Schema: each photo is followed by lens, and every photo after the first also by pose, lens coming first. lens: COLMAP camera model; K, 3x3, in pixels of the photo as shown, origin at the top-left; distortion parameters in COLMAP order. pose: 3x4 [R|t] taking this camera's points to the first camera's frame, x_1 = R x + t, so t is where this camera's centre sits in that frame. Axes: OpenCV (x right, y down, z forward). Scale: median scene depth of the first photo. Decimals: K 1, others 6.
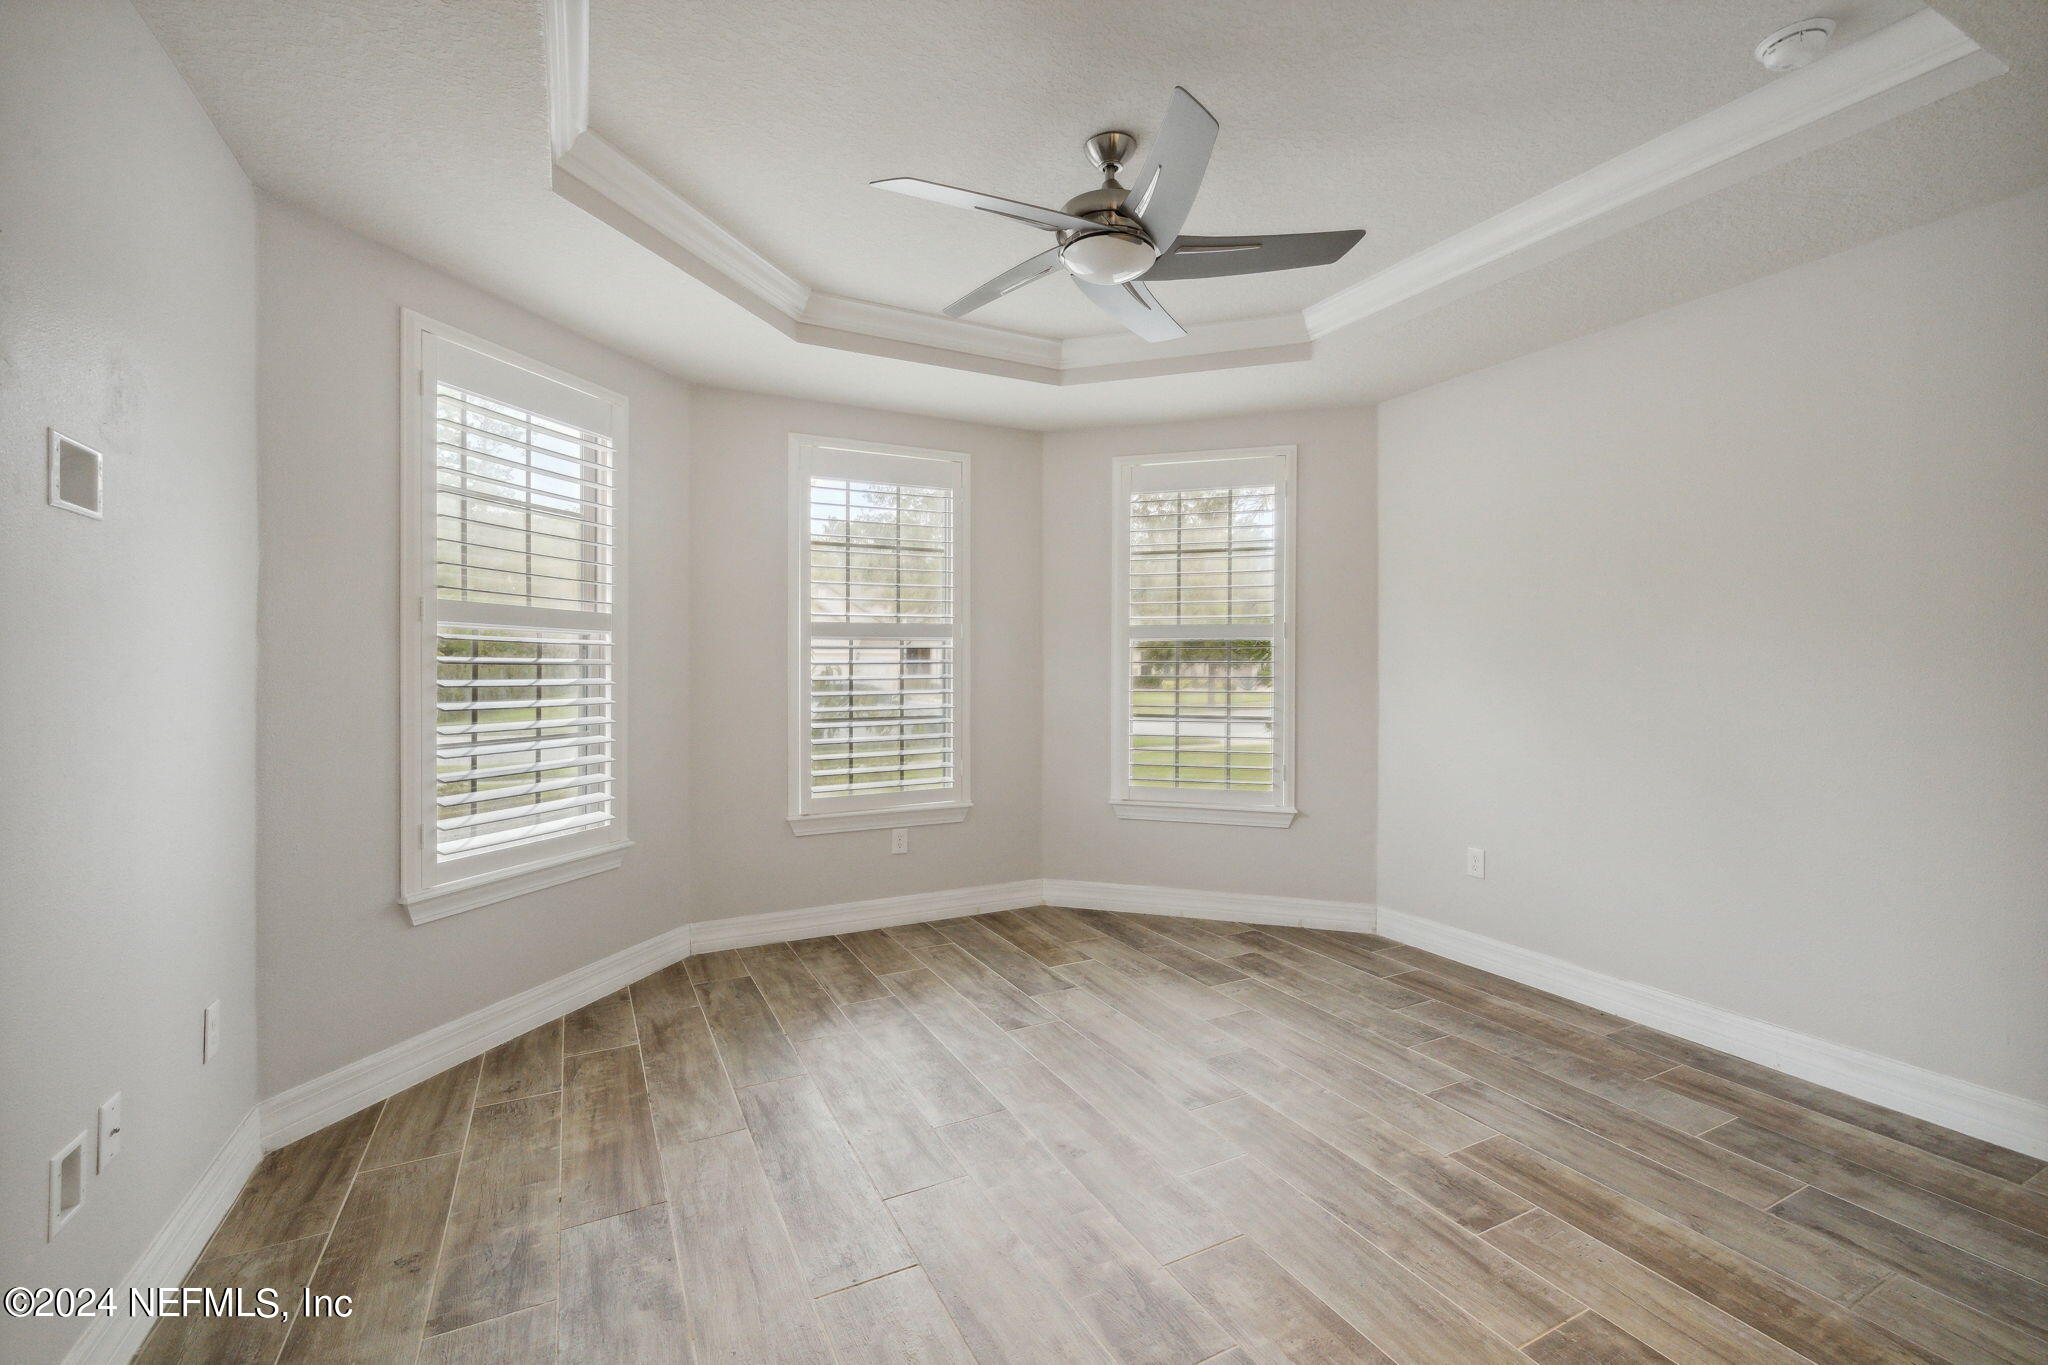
lens RADIAL K [[881.0, 0, 1026.0], [0, 881.0, 672.8], [0, 0, 1]] dist [0.000324, 0.000198]
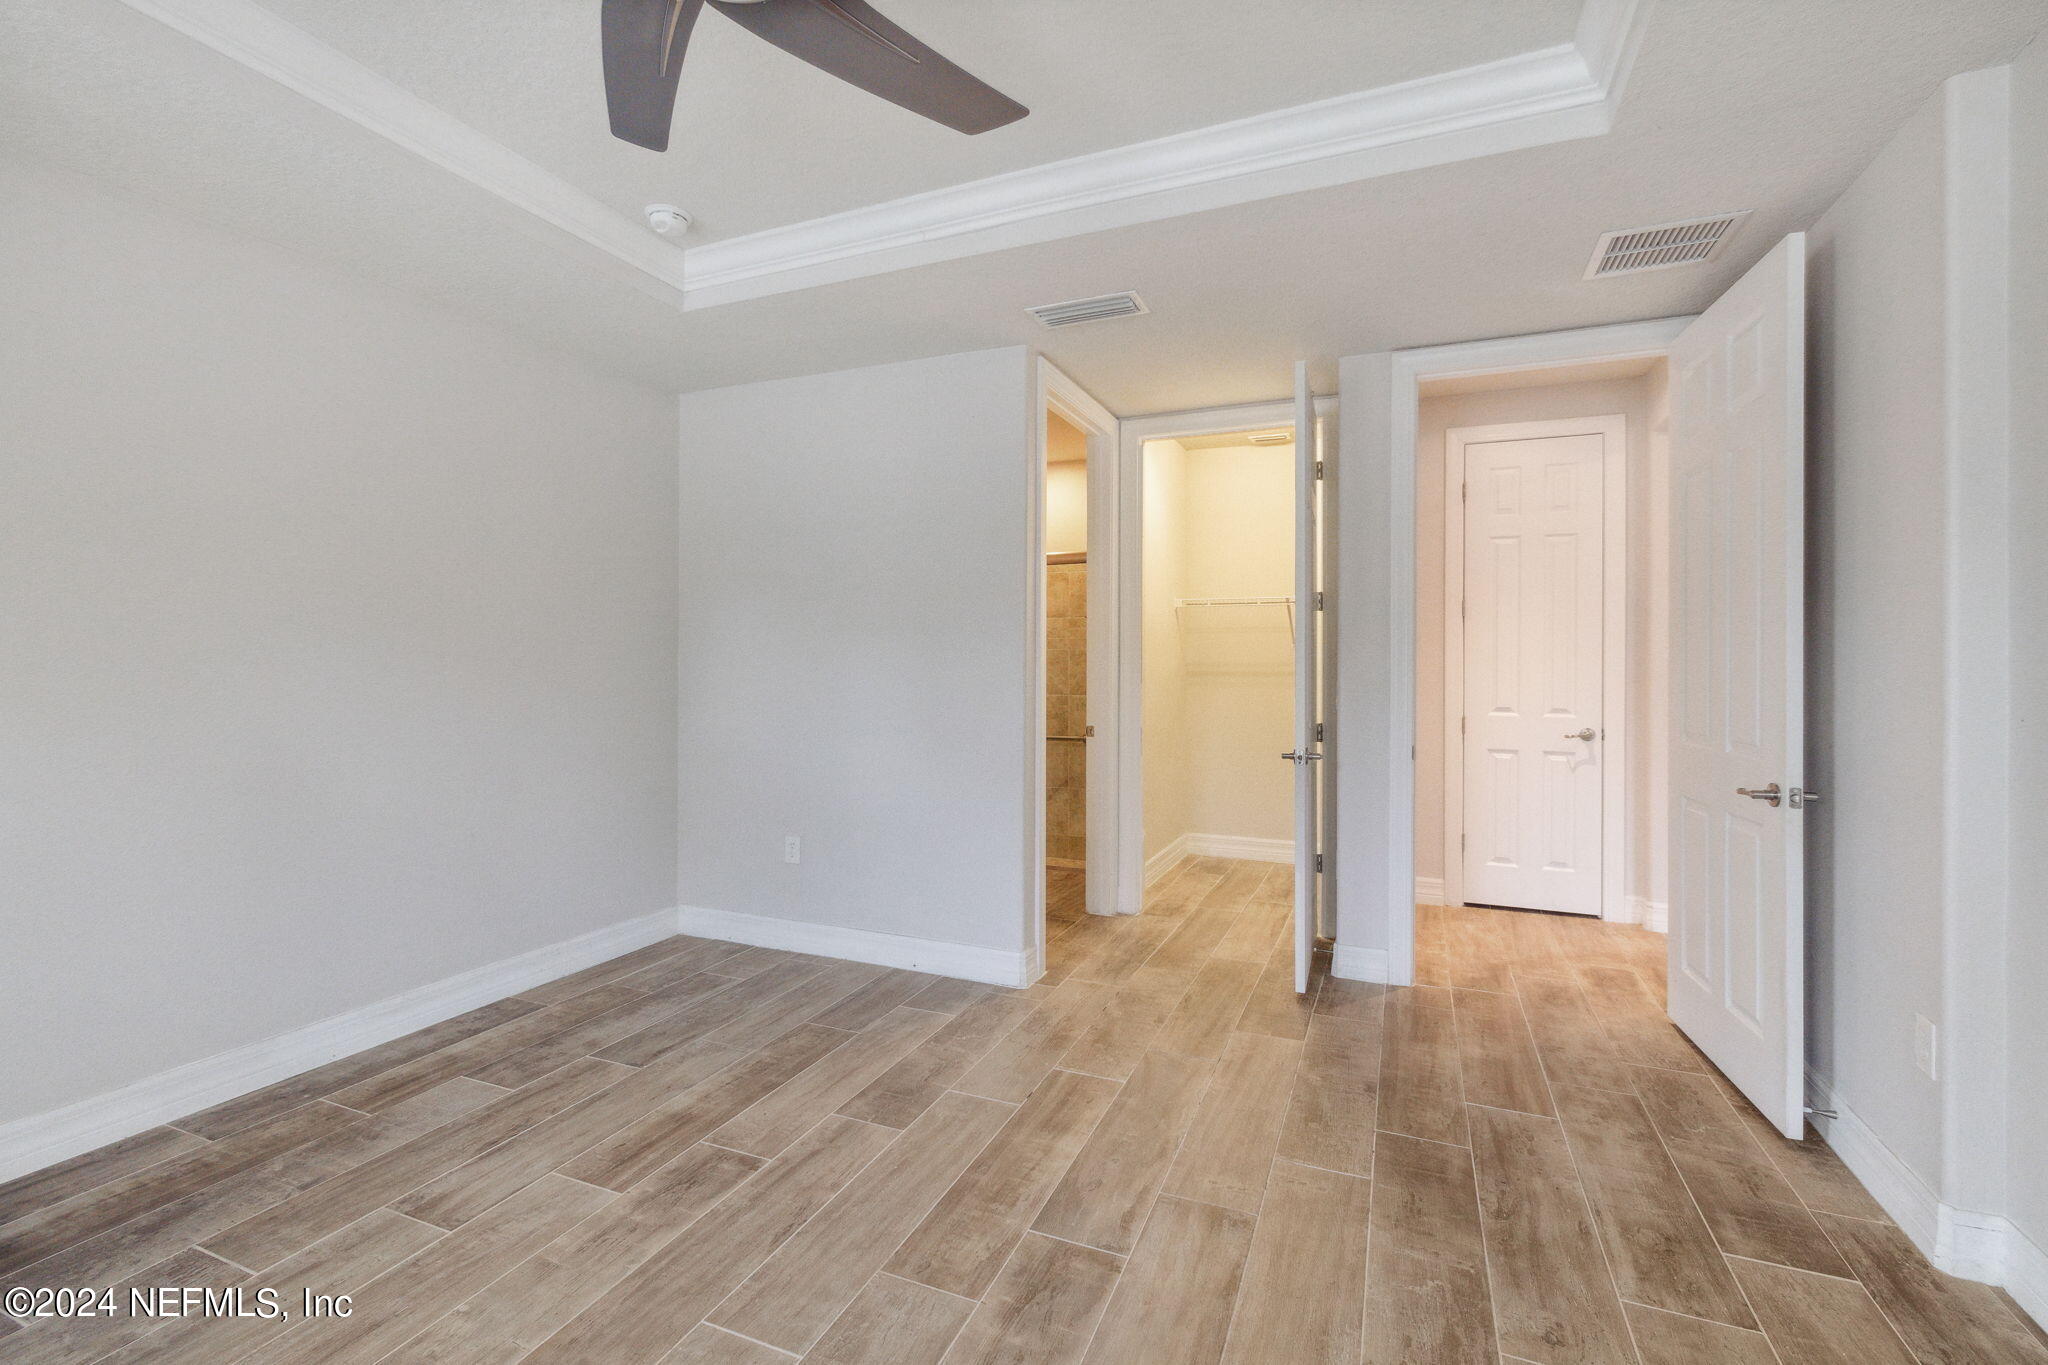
lens RADIAL K [[881.0, 0, 1028.5], [0, 881.0, 669.8], [0, 0, 1]] dist [0.000324, 0.000198]
pose [[-0.639891, -0.009970, 0.768401, -0.454656], [0.001661, 0.999896, 0.014357, 0.008051], [-0.768464, 0.010463, -0.639808, 1.230198]]
